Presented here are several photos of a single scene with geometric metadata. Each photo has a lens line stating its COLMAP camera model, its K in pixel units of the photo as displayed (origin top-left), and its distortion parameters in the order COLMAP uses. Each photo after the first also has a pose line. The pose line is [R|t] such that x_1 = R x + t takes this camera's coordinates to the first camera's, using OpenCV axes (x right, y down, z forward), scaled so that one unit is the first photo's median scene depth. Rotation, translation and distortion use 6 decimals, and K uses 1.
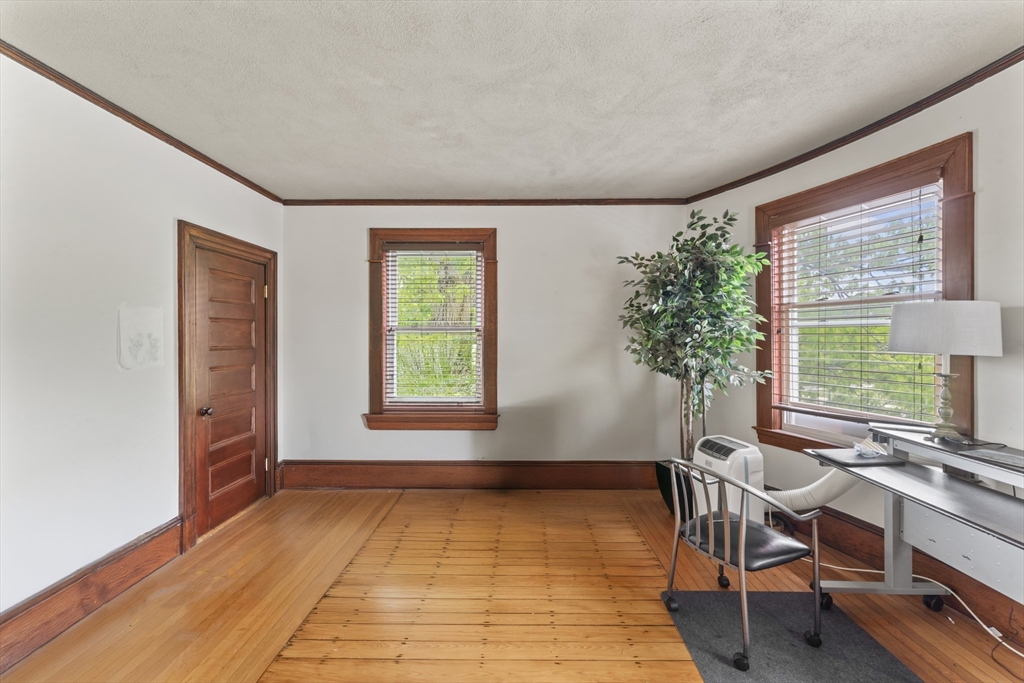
lens RADIAL K [[408.1, 0, 514.1], [0, 408.1, 342.6], [0, 0, 1]] dist [0.002107, -0.000344]
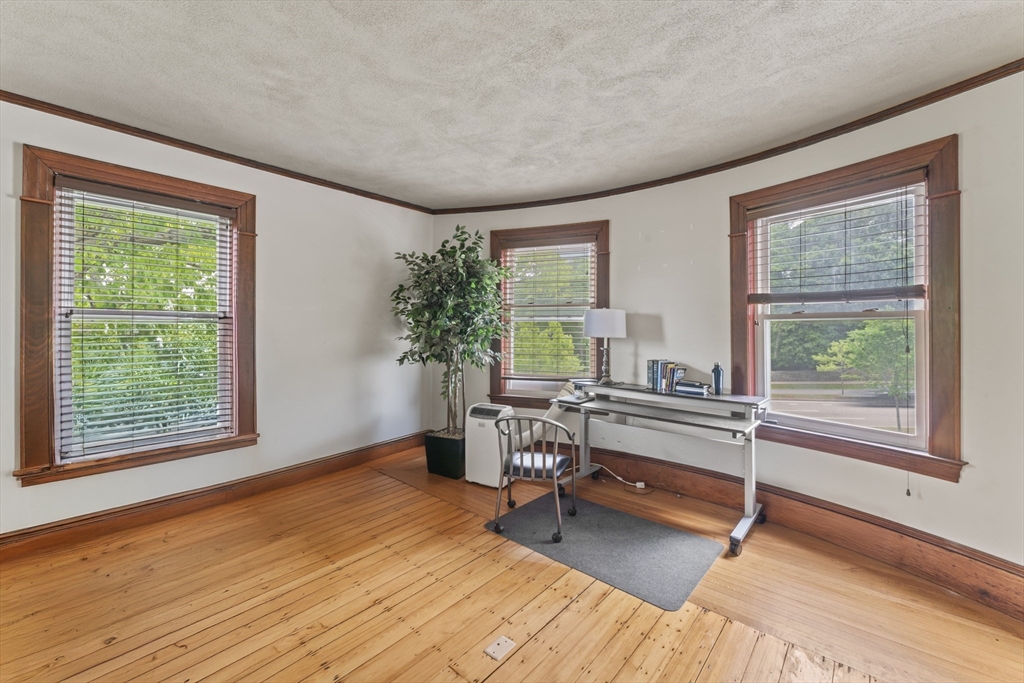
lens RADIAL K [[408.1, 0, 518.4], [0, 408.1, 331.1], [0, 0, 1]] dist [0.002107, -0.000344]
pose [[0.650431, -0.001207, 0.759565, -0.384828], [0.004799, 0.999985, -0.002521, 0.002375], [-0.759551, 0.005284, 0.650427, 0.056515]]
